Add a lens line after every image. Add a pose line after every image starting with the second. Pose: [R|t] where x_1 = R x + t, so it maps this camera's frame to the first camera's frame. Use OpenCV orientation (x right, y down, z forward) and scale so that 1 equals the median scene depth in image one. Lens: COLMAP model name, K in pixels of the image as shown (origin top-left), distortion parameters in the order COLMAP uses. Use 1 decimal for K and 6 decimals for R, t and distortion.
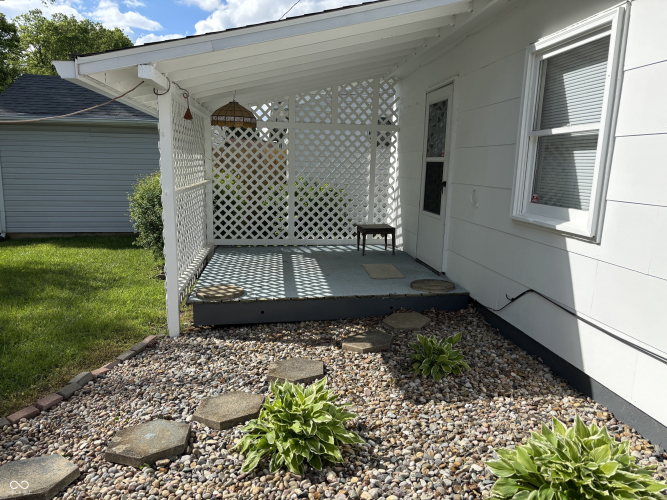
lens RADIAL K [[502.1, 0, 329.6], [0, 502.1, 253.5], [0, 0, 1]] dist [0.046823, -0.041863]
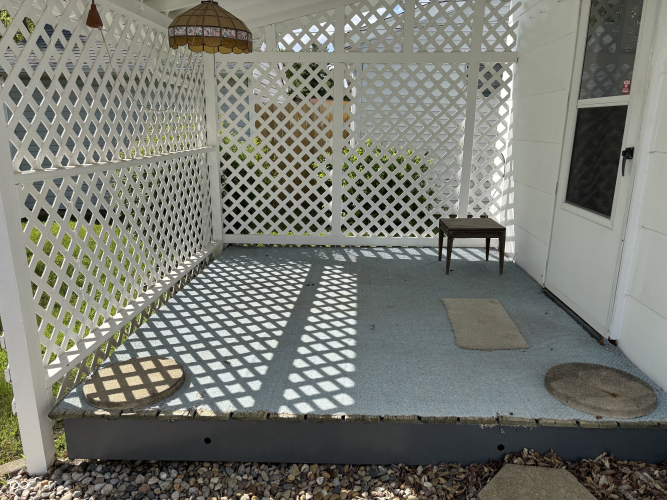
lens RADIAL K [[502.1, 0, 329.6], [0, 502.1, 253.5], [0, 0, 1]] dist [0.046823, -0.041863]
pose [[0.983600, 0.030870, -0.177700, 0.032477], [-0.018229, 0.997214, 0.072334, -0.054430], [0.179438, -0.067908, 0.981423, 0.355436]]
